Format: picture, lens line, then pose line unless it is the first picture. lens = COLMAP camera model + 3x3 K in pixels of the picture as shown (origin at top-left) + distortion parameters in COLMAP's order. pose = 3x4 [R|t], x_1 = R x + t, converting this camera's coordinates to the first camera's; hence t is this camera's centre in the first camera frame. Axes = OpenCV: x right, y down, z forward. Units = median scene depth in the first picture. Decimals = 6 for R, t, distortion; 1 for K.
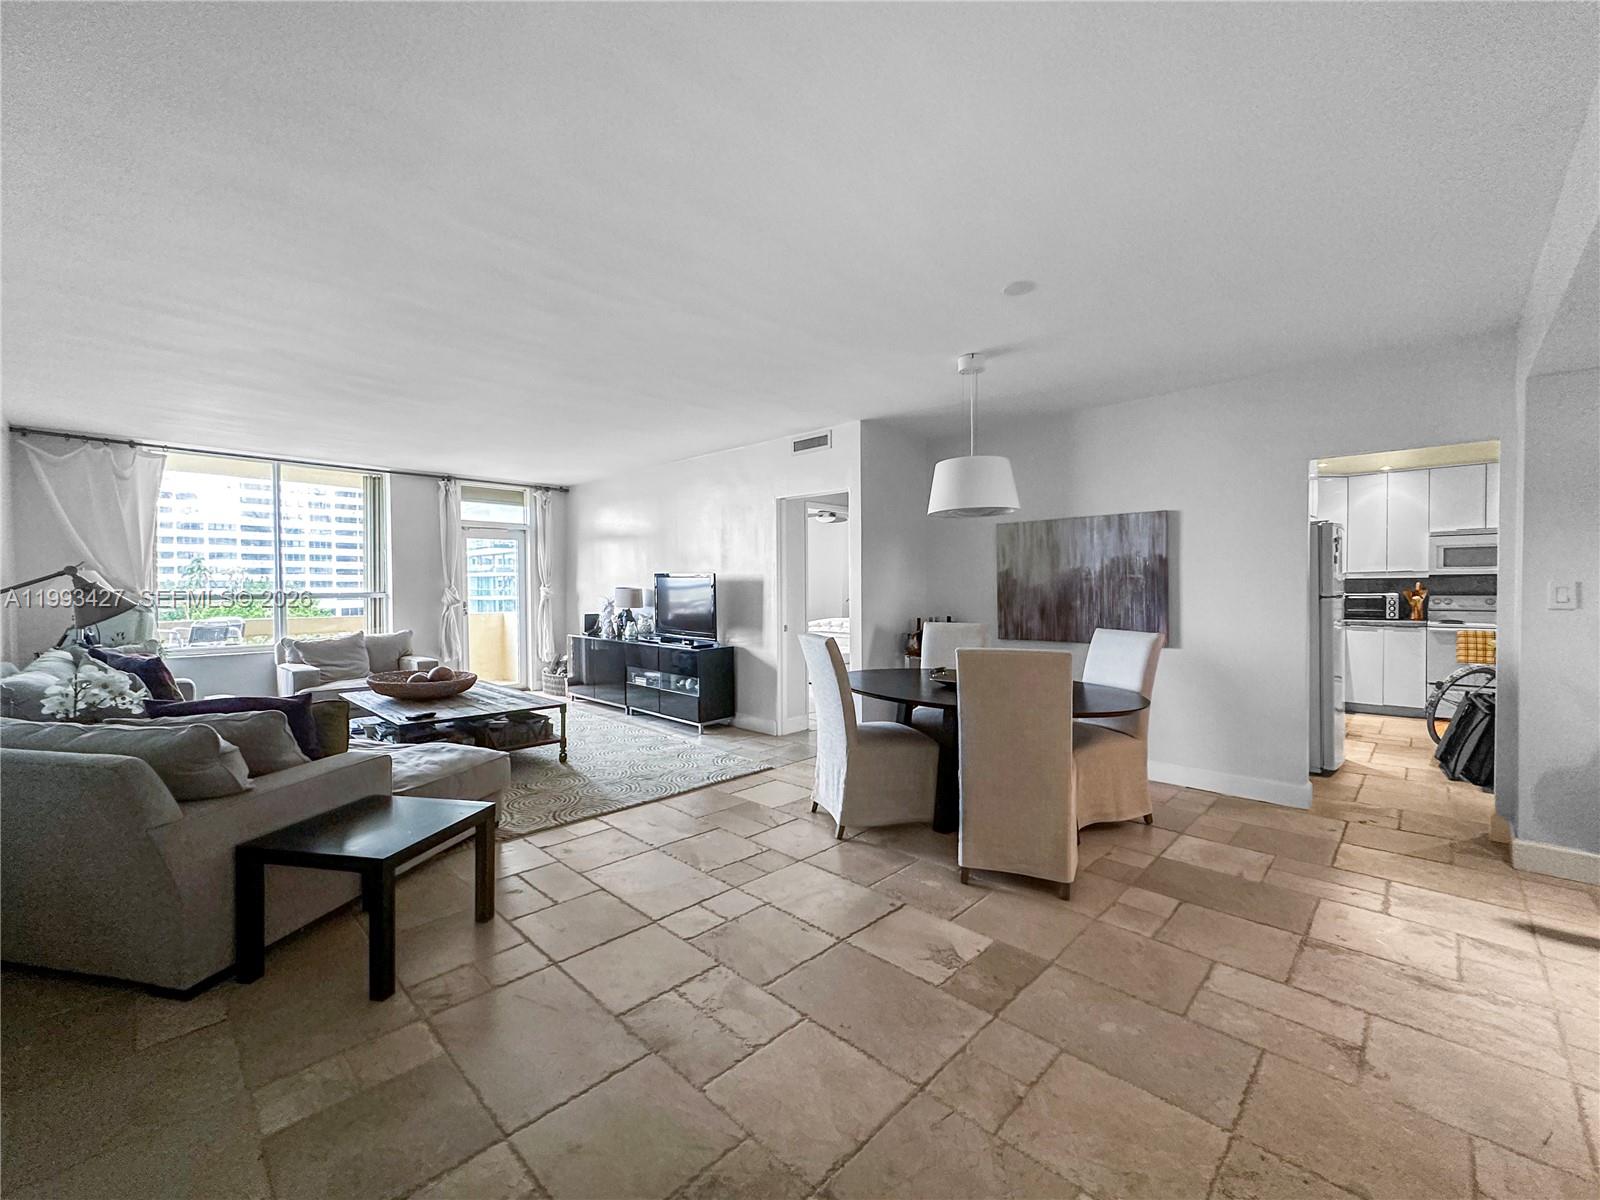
lens RADIAL K [[647.4, 0, 800.0], [0, 647.4, 600.0], [0, 0, 1]] dist [0.000518, 0.000068]
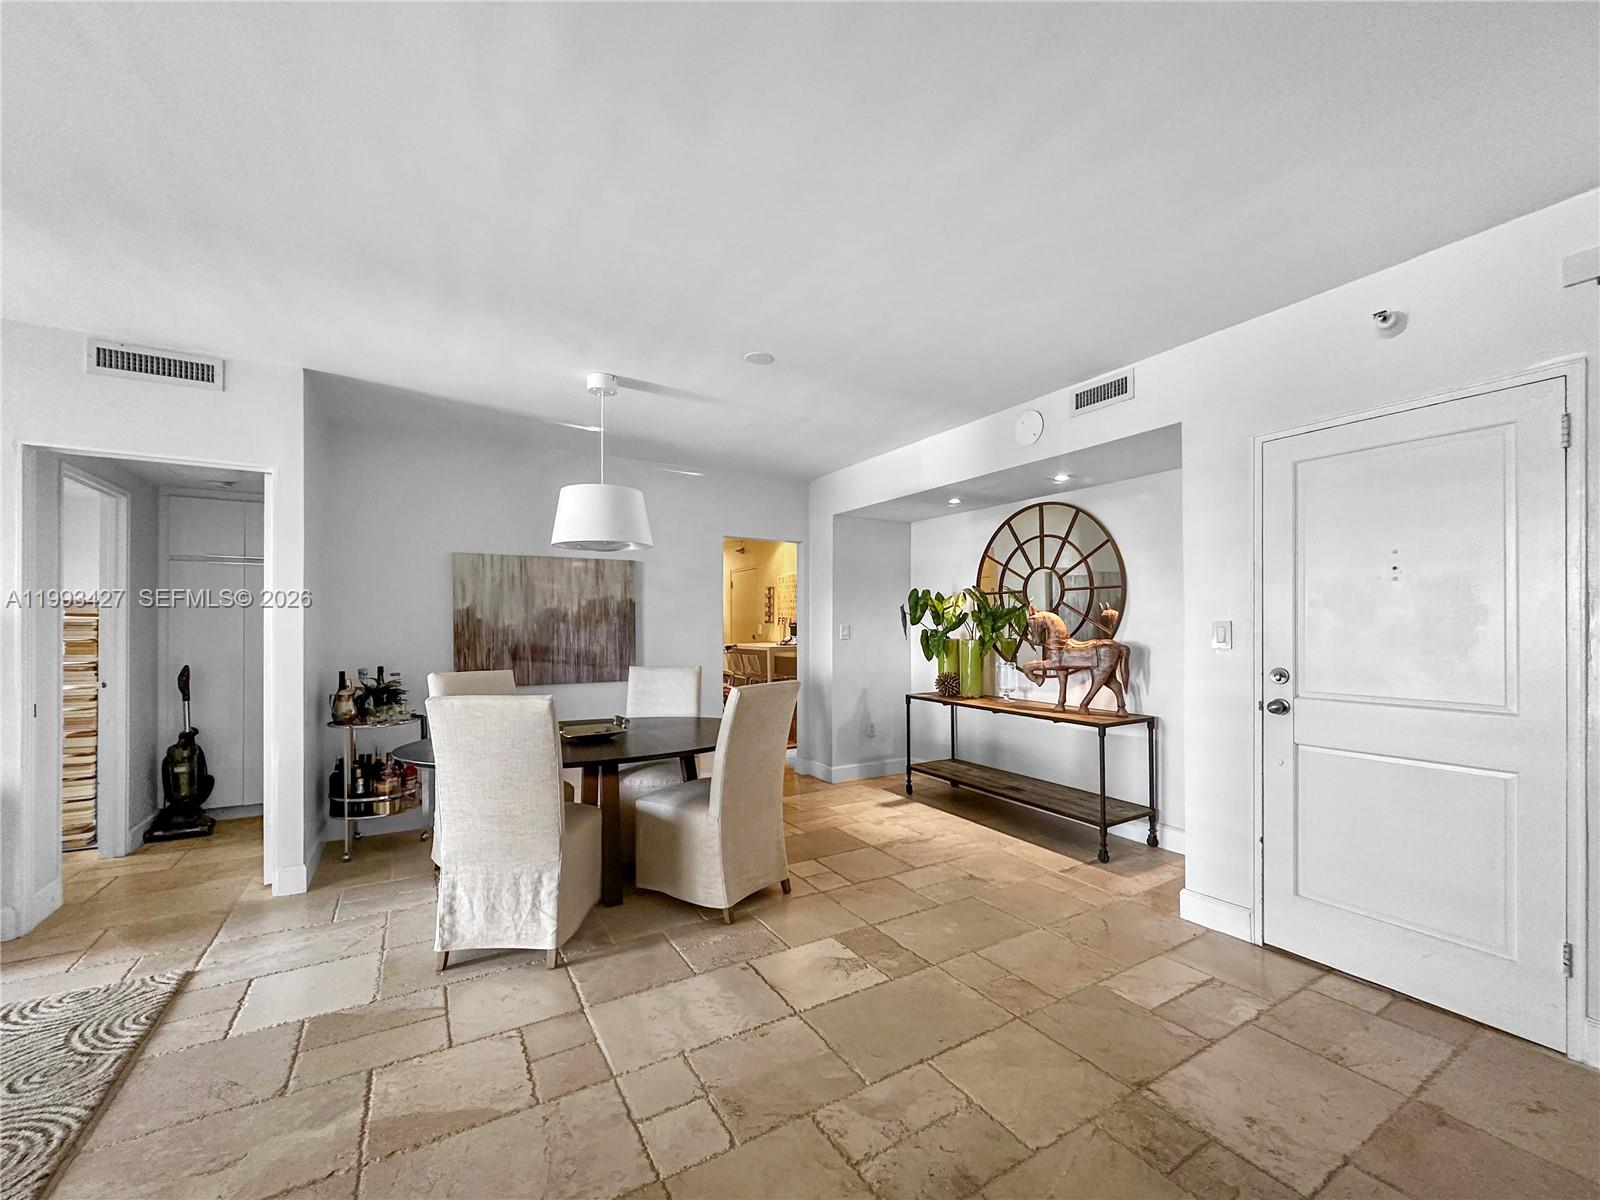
lens RADIAL K [[646.4, 0, 798.9], [0, 646.4, 624.1], [0, 0, 1]] dist [-0.000219, -0.000013]
pose [[0.266052, 0.006293, 0.963938, -0.570261], [0.019008, 0.999750, -0.011773, -0.009479], [-0.963771, 0.021455, 0.265865, 0.518453]]
